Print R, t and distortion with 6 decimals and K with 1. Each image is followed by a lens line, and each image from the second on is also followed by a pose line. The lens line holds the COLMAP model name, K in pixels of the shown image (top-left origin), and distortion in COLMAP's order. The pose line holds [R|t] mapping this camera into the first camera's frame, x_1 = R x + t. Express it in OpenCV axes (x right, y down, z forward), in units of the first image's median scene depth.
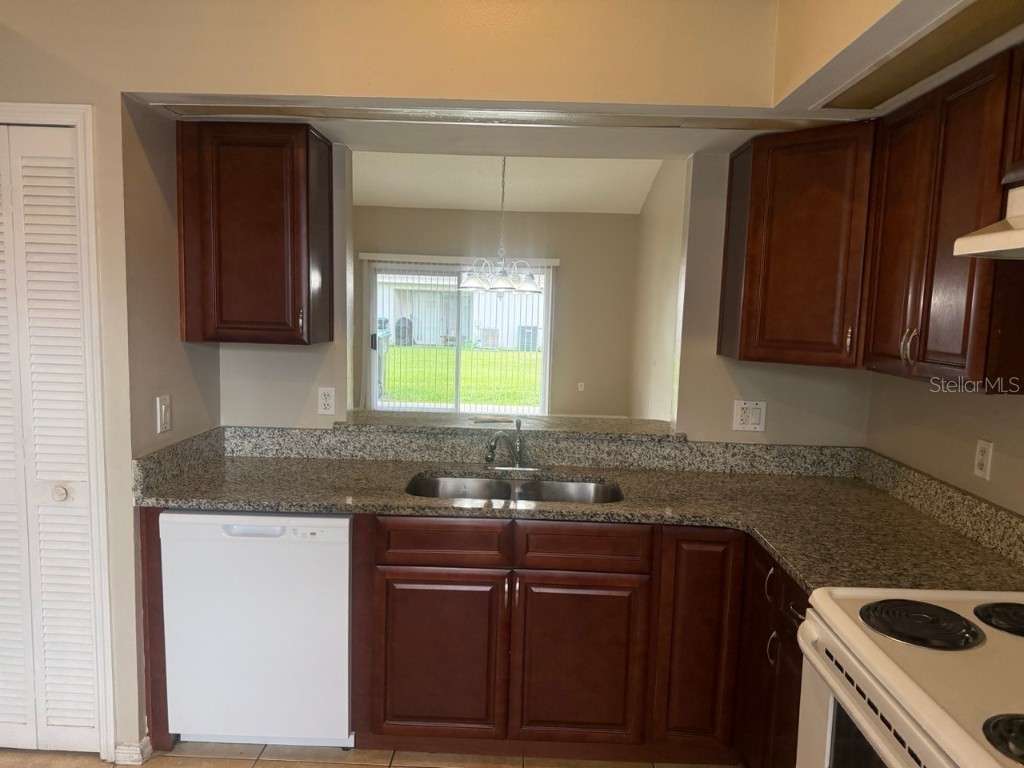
lens RADIAL K [[726.4, 0, 512.2], [0, 726.4, 383.4], [0, 0, 1]] dist [0.060454, -0.069007]
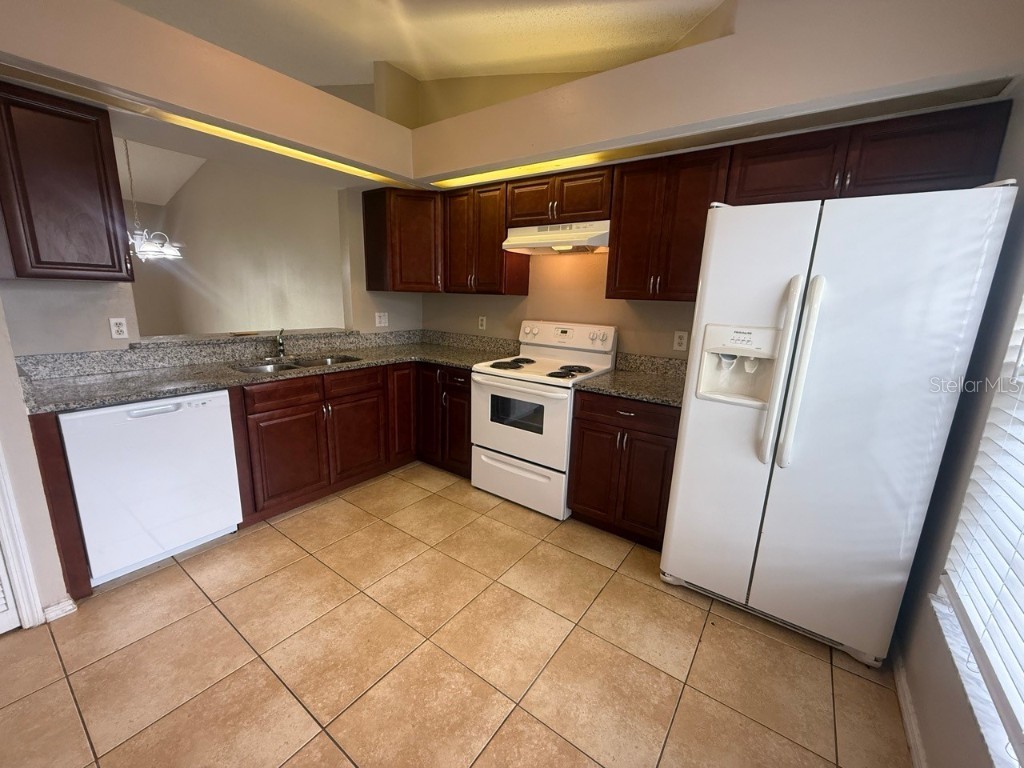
lens RADIAL K [[411.8, 0, 512.6], [0, 411.8, 382.4], [0, 0, 1]] dist [-0.006306, 0.002963]
pose [[0.565581, -0.183390, 0.804044, -0.526776], [0.075233, 0.982370, 0.171143, 0.052248], [-0.821254, -0.036305, 0.569406, -0.030976]]
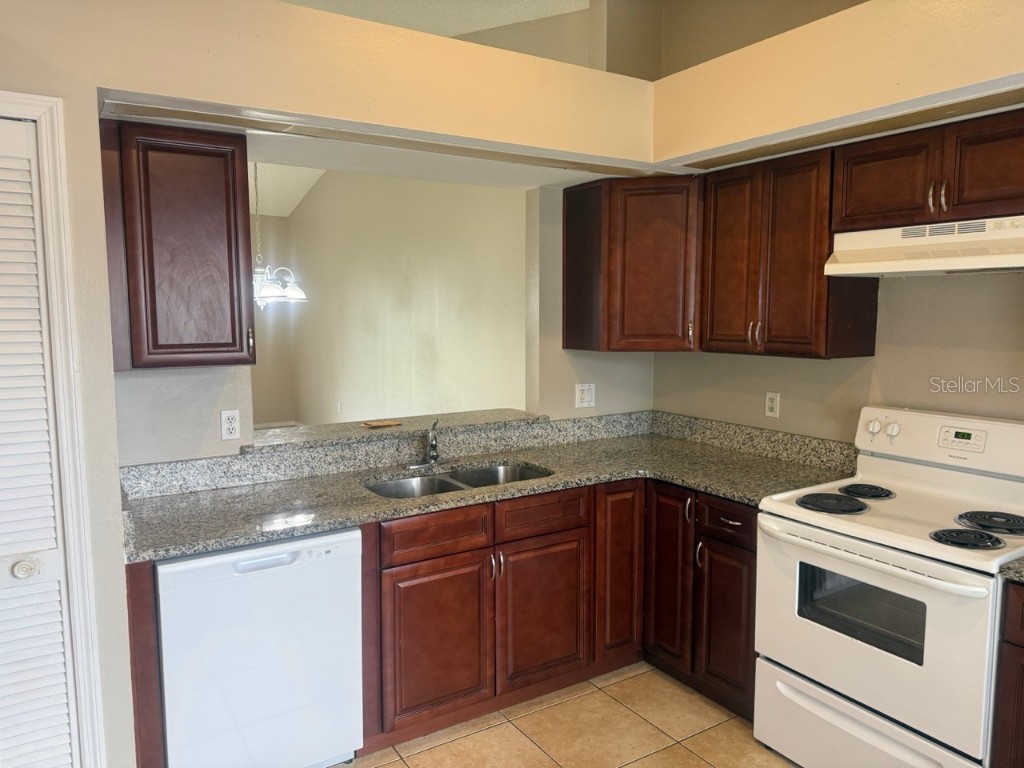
lens RADIAL K [[726.4, 0, 504.3], [0, 726.4, 383.2], [0, 0, 1]] dist [0.060454, -0.069007]
pose [[0.834890, -0.089425, 0.543104, -0.523561], [0.089305, 0.995648, 0.026653, -0.025632], [-0.543123, 0.026249, 0.839243, 0.021256]]
